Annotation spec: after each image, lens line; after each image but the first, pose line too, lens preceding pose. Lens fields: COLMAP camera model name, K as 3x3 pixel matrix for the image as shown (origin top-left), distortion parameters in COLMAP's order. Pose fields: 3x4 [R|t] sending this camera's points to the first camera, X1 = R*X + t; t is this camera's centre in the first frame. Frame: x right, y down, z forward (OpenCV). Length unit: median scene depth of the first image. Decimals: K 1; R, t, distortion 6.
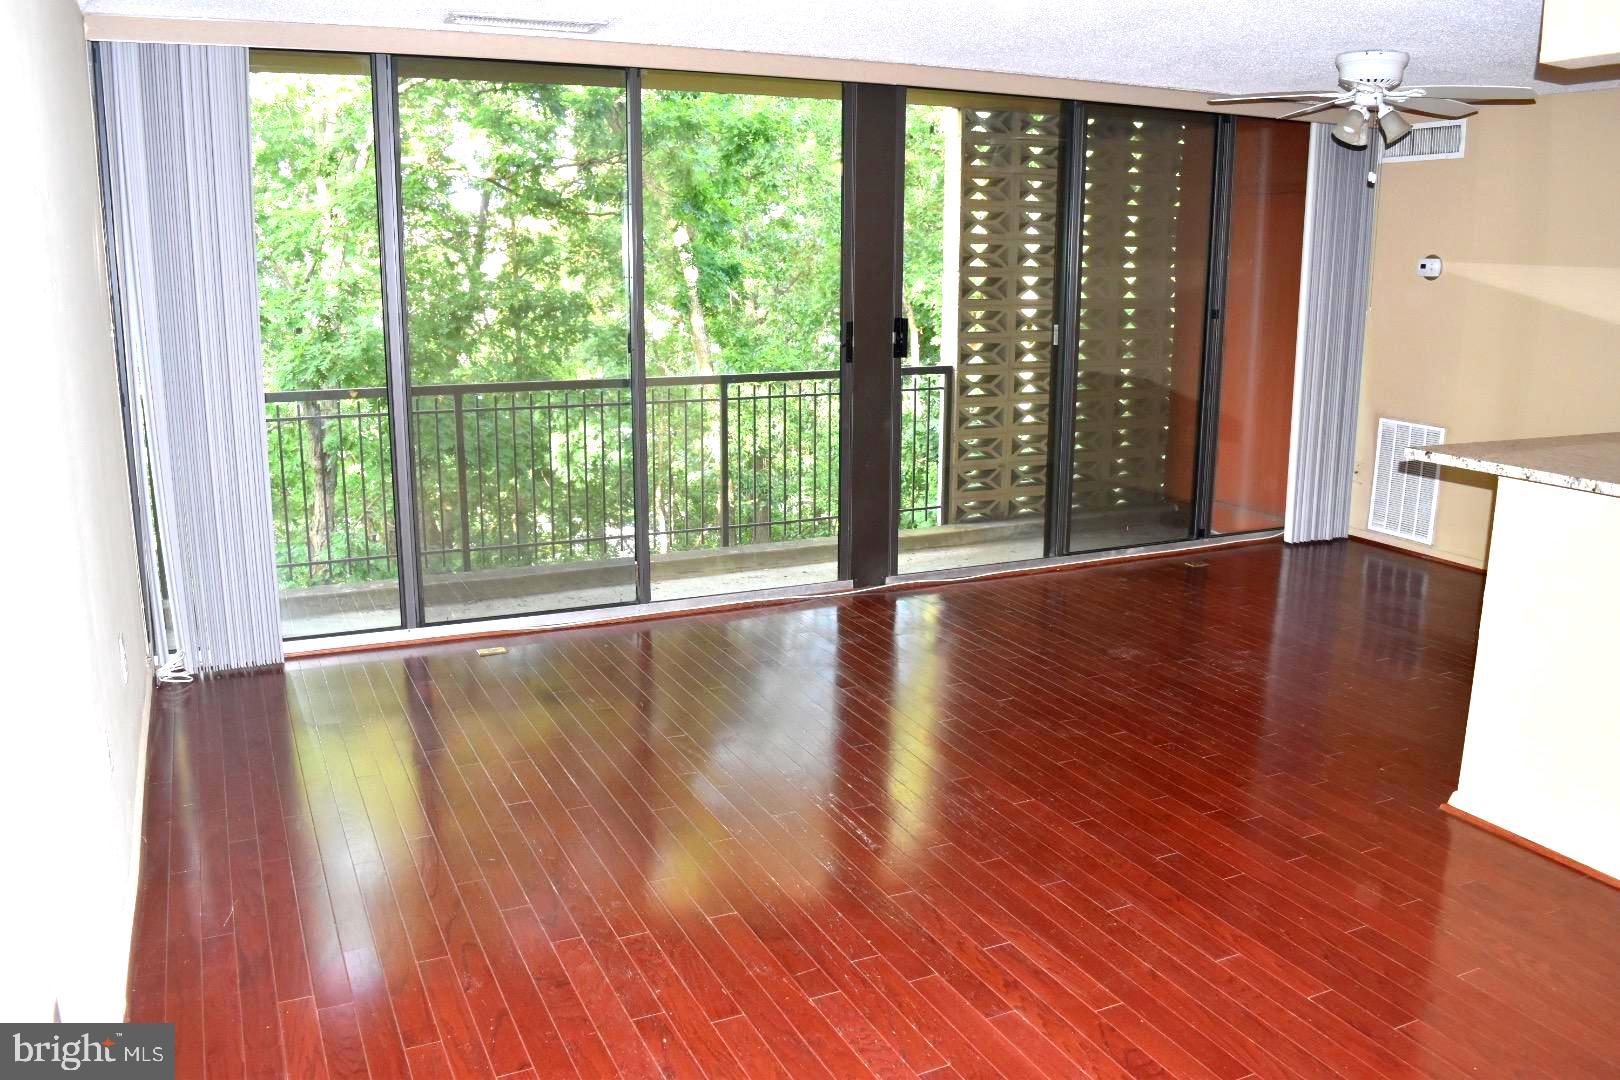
lens RADIAL K [[1276.5, 0, 810.0], [0, 1276.5, 540.0], [0, 0, 1]] dist [-0.096460, 0.023777]
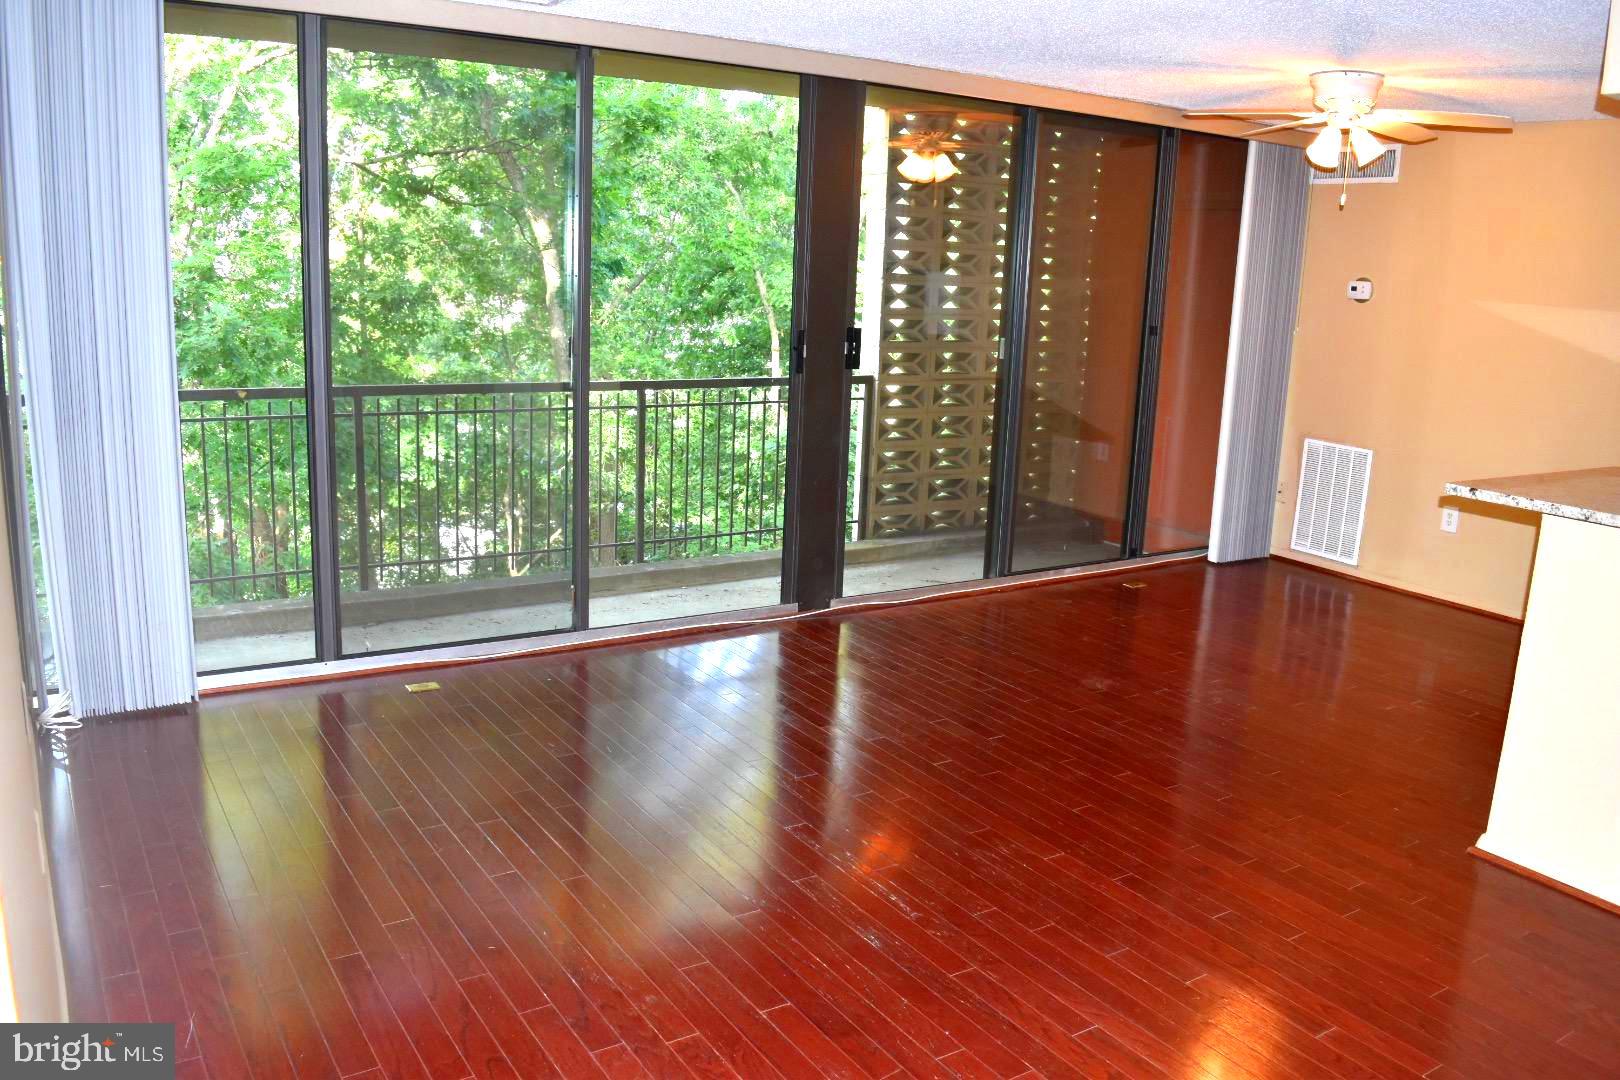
lens RADIAL K [[1276.5, 0, 810.0], [0, 1276.5, 540.0], [0, 0, 1]] dist [-0.096460, 0.023777]
pose [[0.990877, 0.006589, 0.134606, -0.085723], [-0.006681, 0.999978, 0.000232, -0.015924], [-0.134601, -0.001129, 0.990899, 0.064022]]
